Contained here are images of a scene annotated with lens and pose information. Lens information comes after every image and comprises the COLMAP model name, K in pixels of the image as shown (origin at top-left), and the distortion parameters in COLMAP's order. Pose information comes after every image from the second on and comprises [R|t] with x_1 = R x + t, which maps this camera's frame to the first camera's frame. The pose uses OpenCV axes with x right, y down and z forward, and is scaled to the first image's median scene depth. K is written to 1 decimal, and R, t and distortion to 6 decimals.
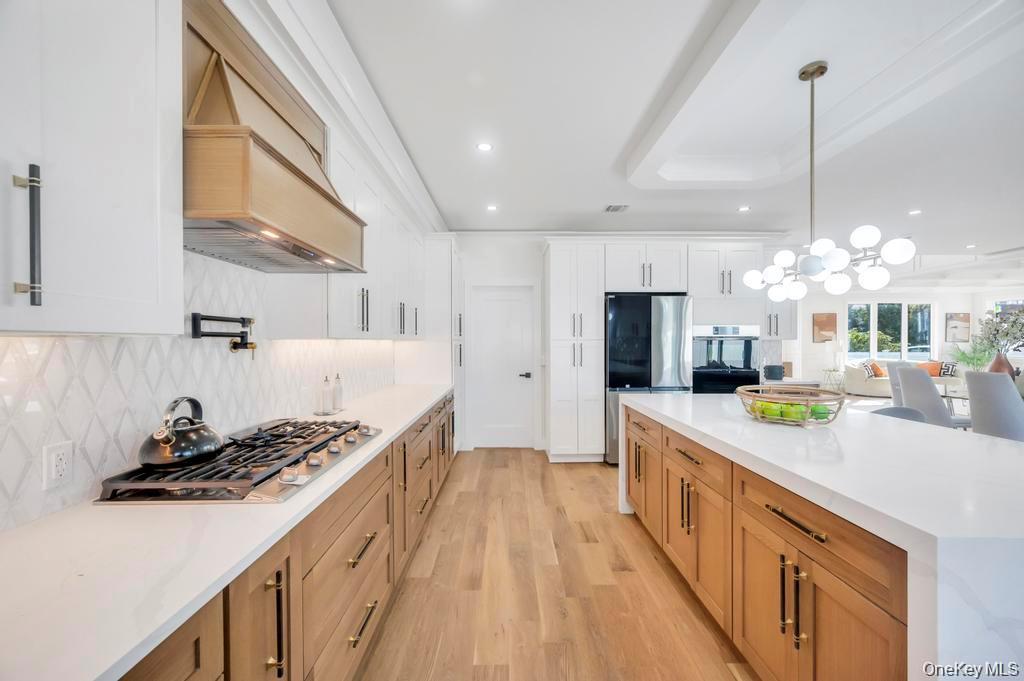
lens RADIAL K [[412.9, 0, 512.3], [0, 412.9, 343.4], [0, 0, 1]] dist [-0.000422, -0.000170]
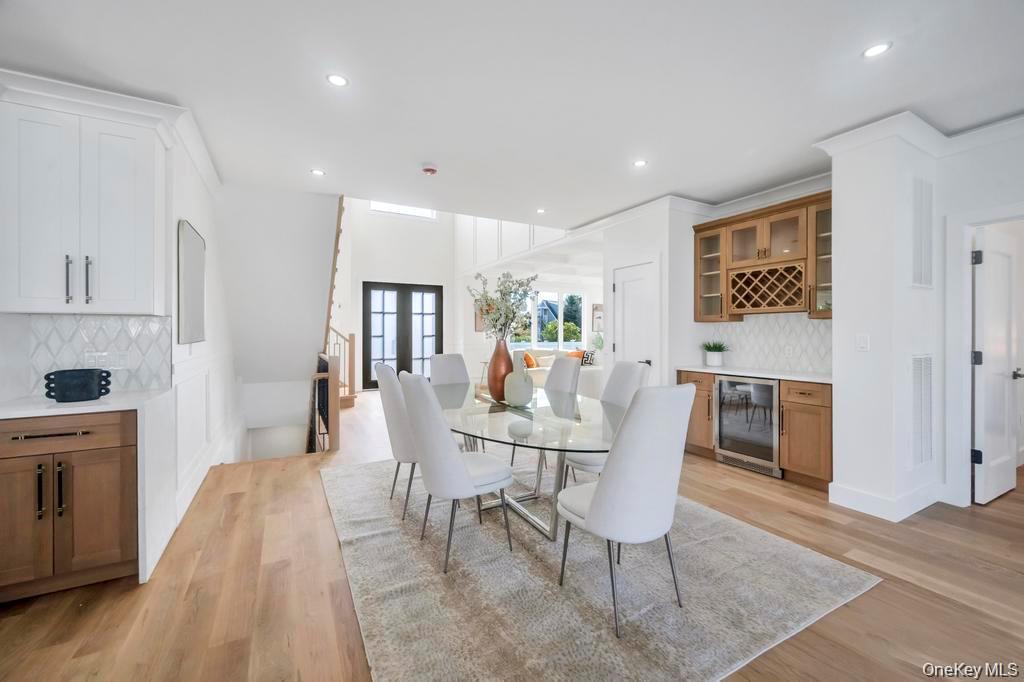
lens RADIAL K [[411.6, 0, 511.4], [0, 411.6, 334.3], [0, 0, 1]] dist [0.000299, 0.000104]
pose [[0.886005, 0.001901, 0.463671, 0.911530], [-0.000525, 0.999995, -0.003097, 0.016470], [-0.463675, 0.002501, 0.886002, 0.404616]]
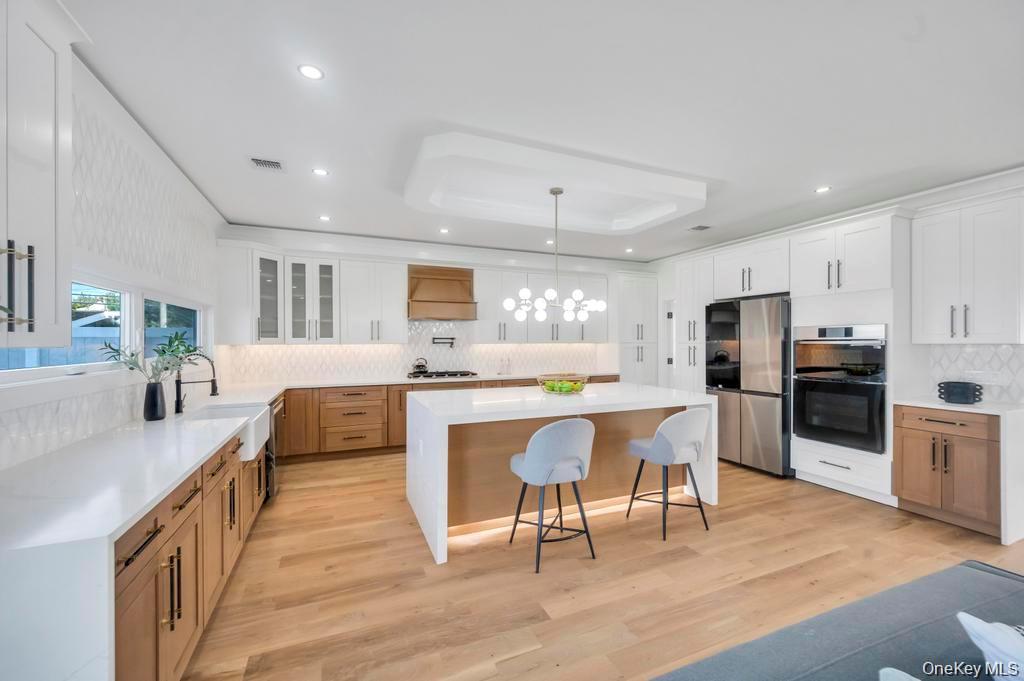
lens RADIAL K [[412.9, 0, 512.3], [0, 412.9, 343.4], [0, 0, 1]] dist [-0.000422, -0.000170]
pose [[0.378820, 0.005836, -0.925452, 1.054349], [-0.001191, 0.999982, 0.005819, -0.013972], [0.925469, -0.001102, 0.378821, 0.078310]]
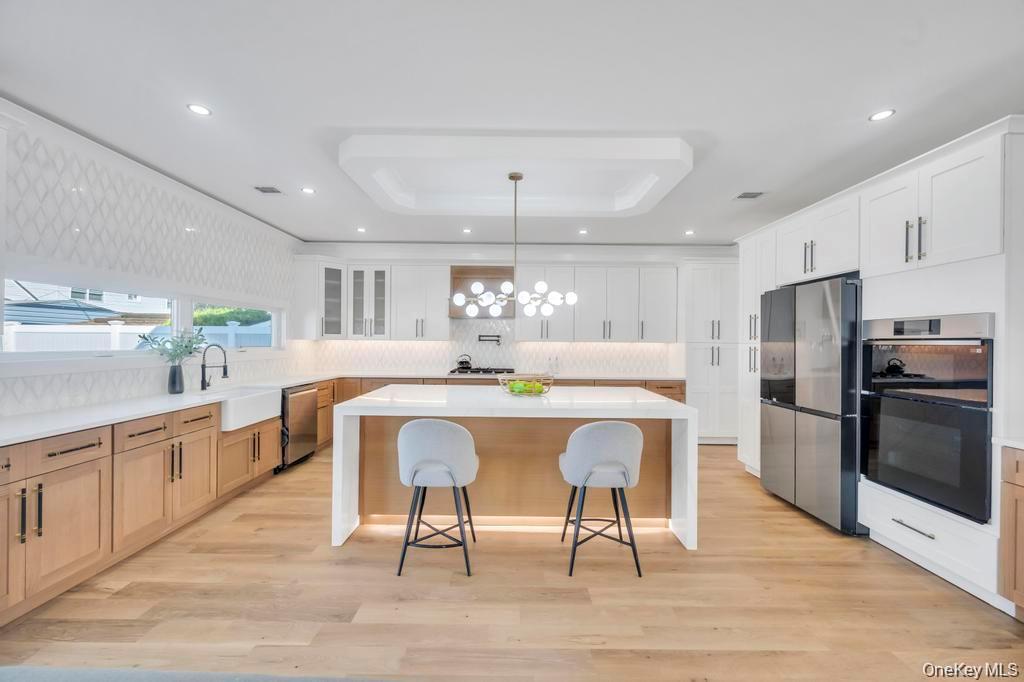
lens RADIAL K [[407.3, 0, 512.0], [0, 407.3, 343.1], [0, 0, 1]] dist [-0.001056, -0.000191]
pose [[-0.015371, 0.007630, -0.999853, 1.079711], [-0.011148, 0.999907, 0.007802, -0.009950], [0.999820, 0.011267, -0.015285, 0.473377]]
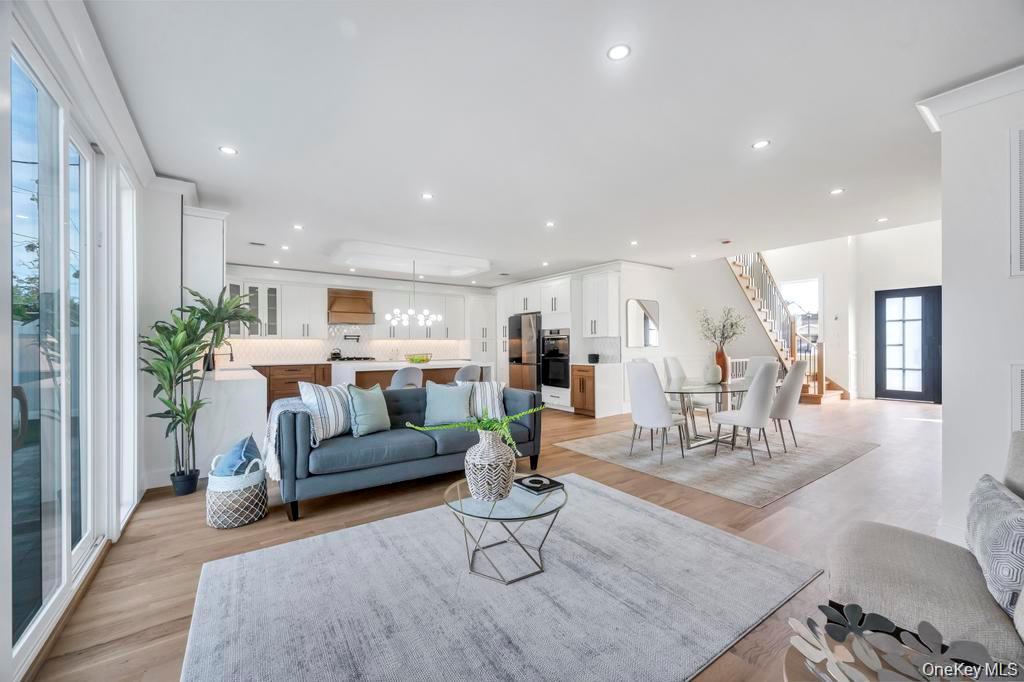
lens RADIAL K [[407.3, 0, 512.0], [0, 407.3, 343.1], [0, 0, 1]] dist [-0.001056, -0.000191]
pose [[0.567602, -0.001946, -0.823301, 1.831464], [-0.000633, 0.999996, -0.002800, 0.017790], [0.823303, 0.002111, 0.567599, -0.110351]]
